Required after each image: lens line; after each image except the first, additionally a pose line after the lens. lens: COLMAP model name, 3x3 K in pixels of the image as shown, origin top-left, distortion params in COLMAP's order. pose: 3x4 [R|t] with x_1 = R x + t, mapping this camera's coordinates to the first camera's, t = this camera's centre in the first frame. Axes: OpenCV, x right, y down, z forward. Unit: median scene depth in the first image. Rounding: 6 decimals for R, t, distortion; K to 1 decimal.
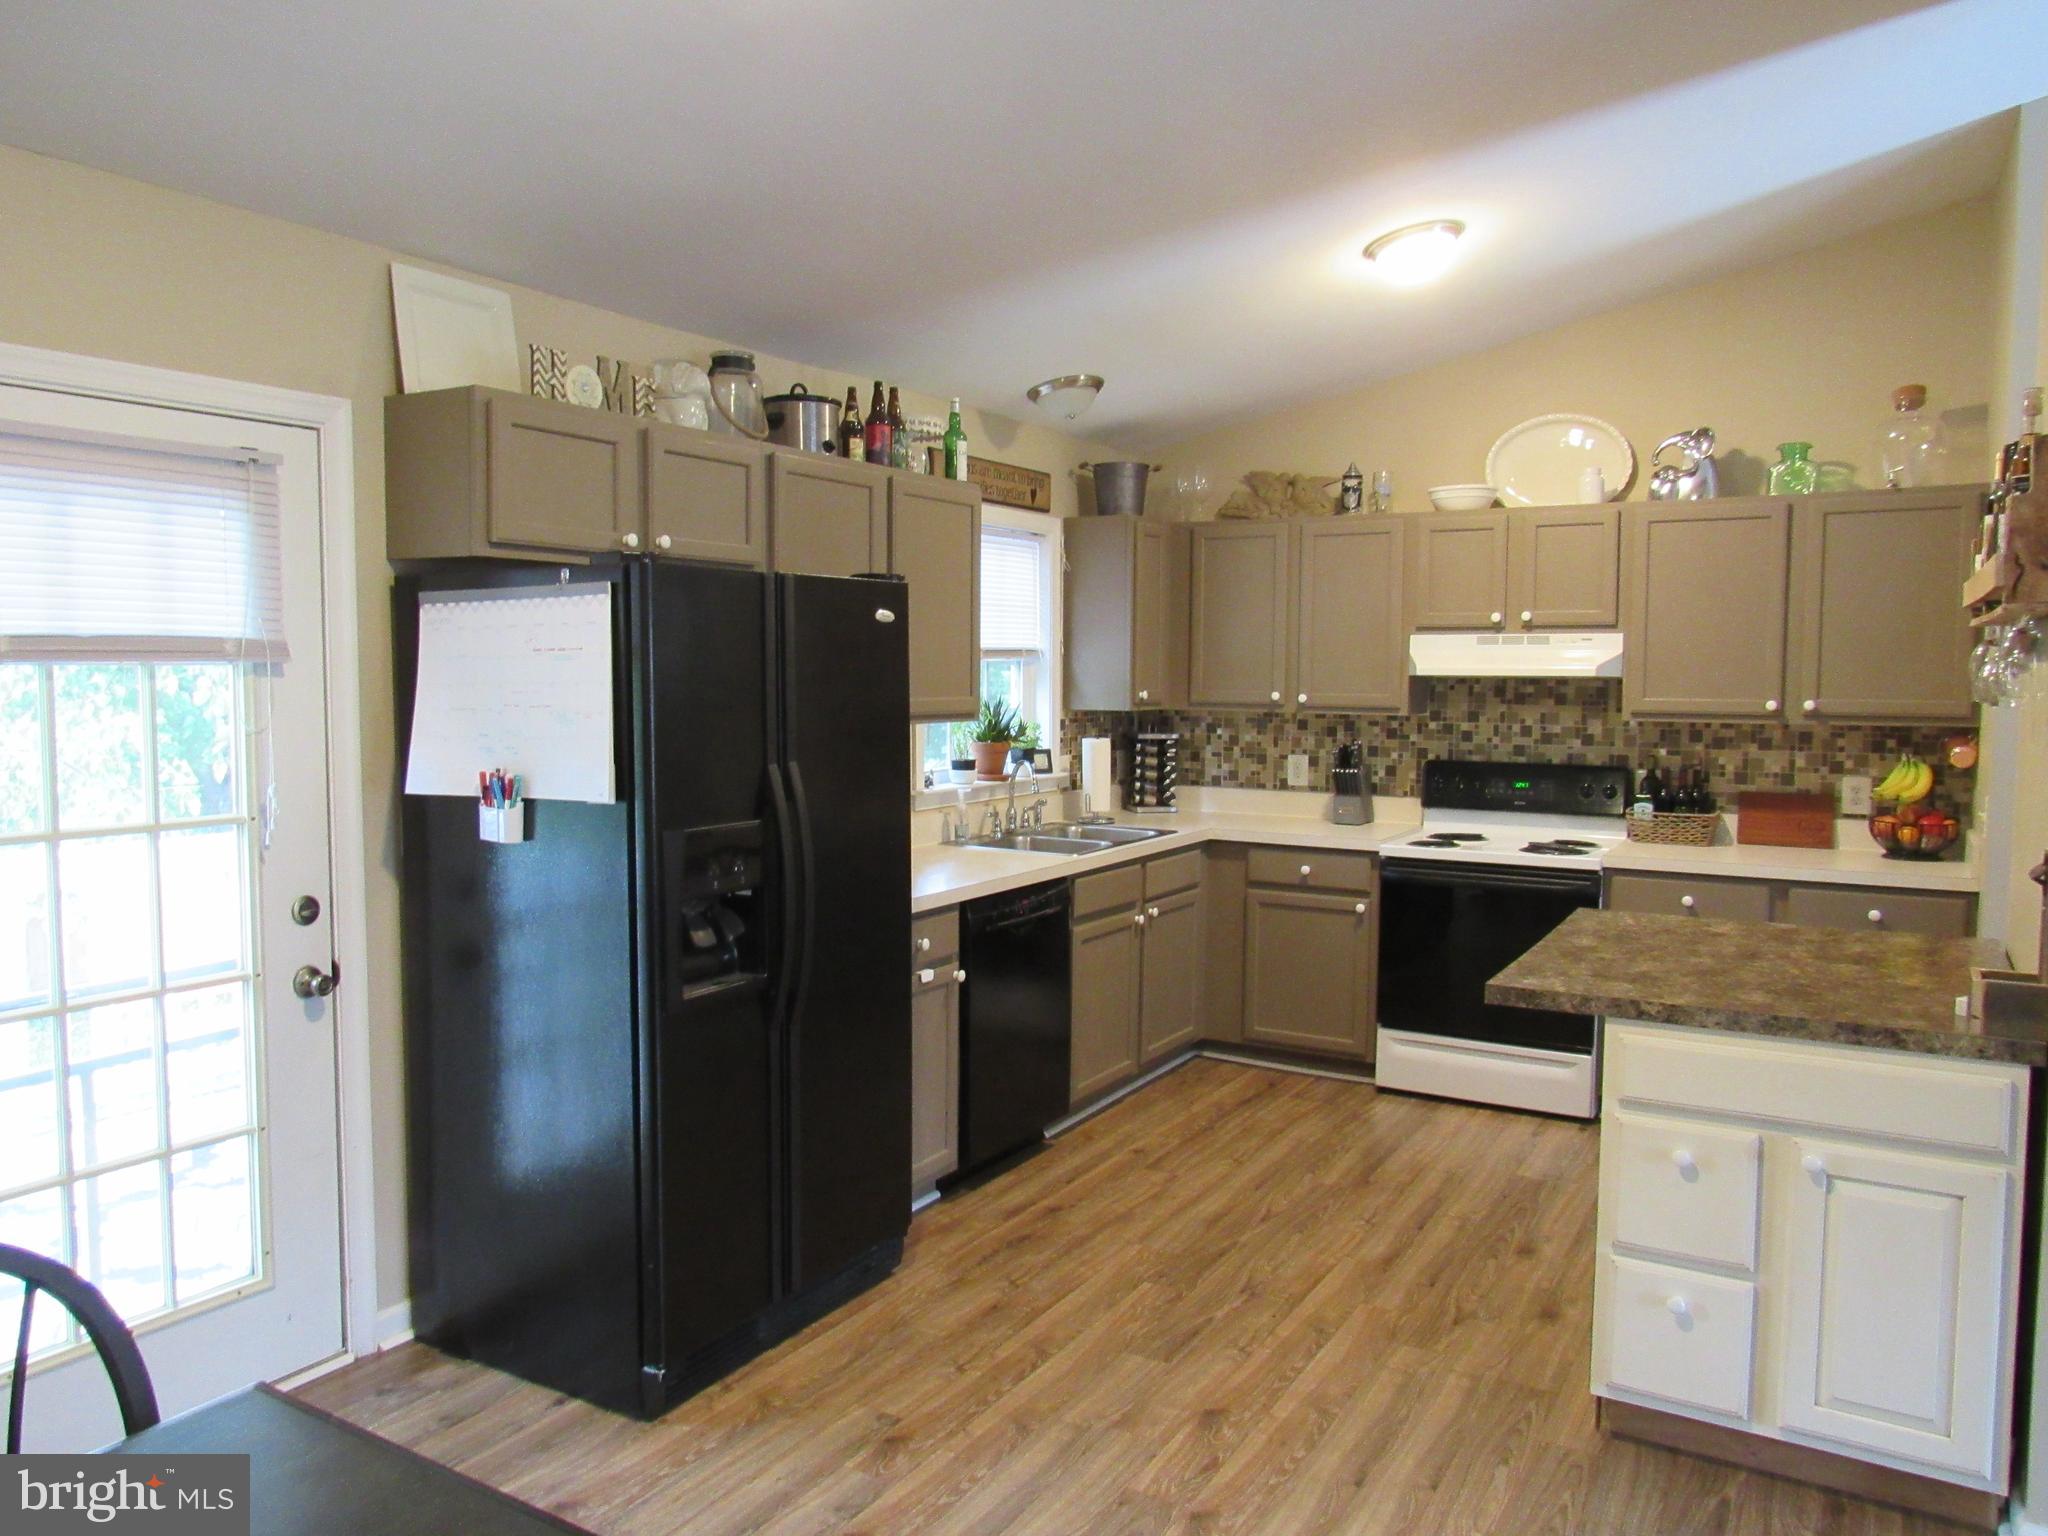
lens RADIAL K [[1462.8, 0, 1024.0], [0, 1462.8, 768.0], [0, 0, 1]] dist [-0.037928, 0.047815]
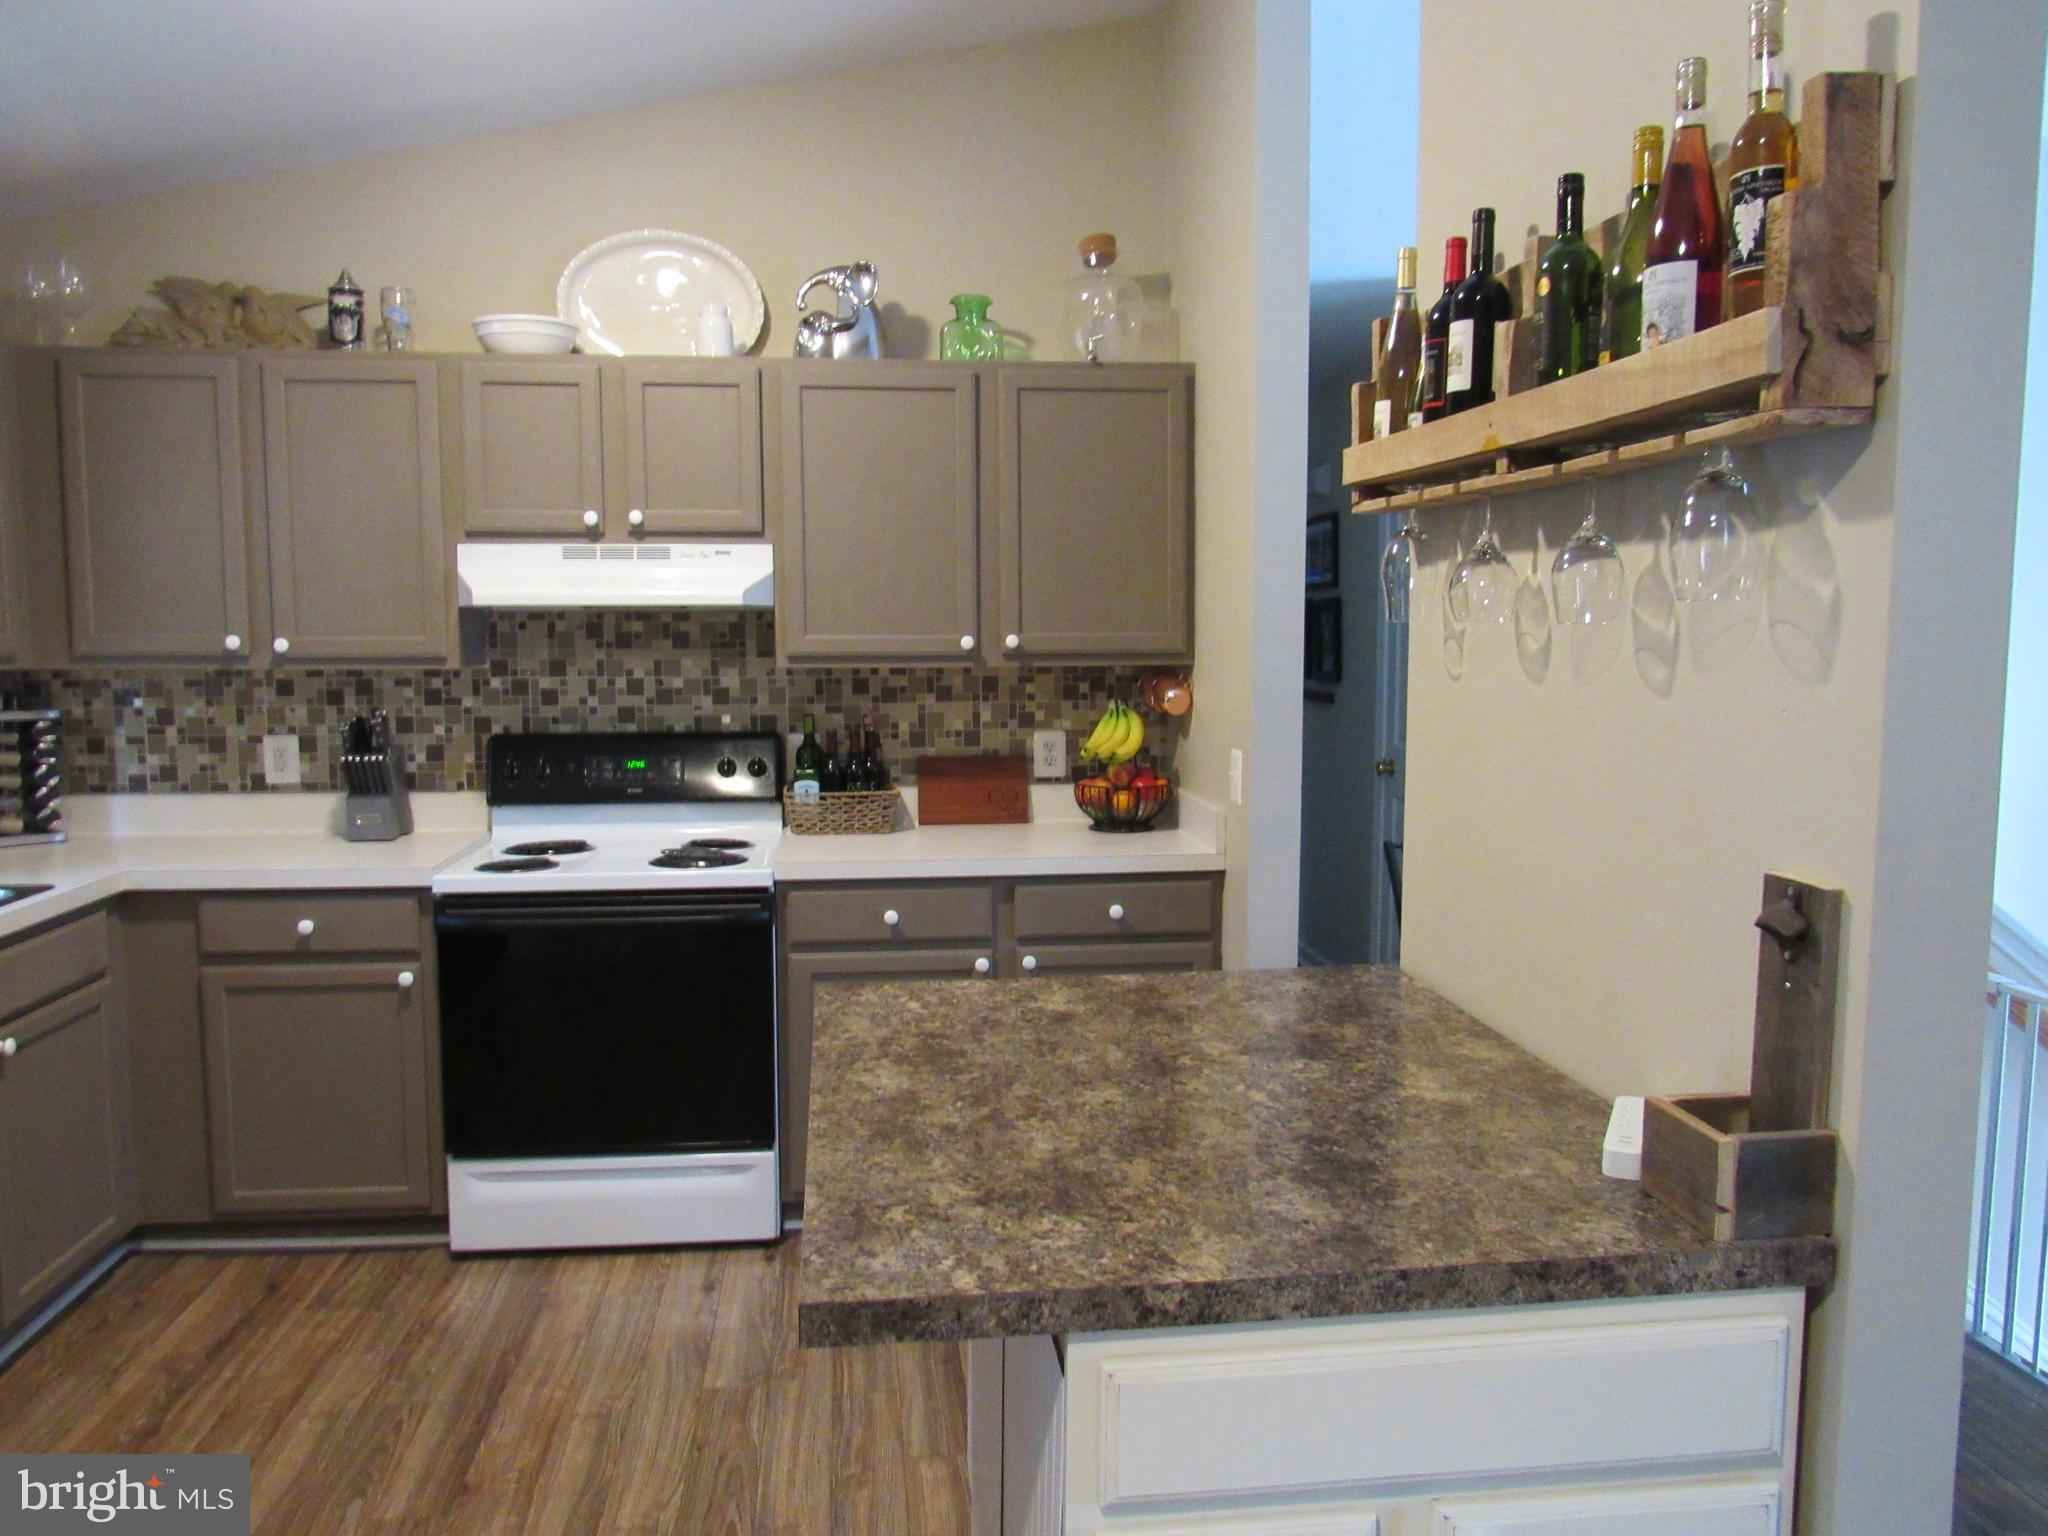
lens RADIAL K [[1480.3, 0, 1051.6], [0, 1480.3, 769.8], [0, 0, 1]] dist [-0.025360, -0.002163]
pose [[0.787507, -0.065112, 0.612857, 0.070932], [0.045640, 0.997834, 0.047367, -0.010940], [-0.614614, -0.009331, 0.788773, 0.347998]]
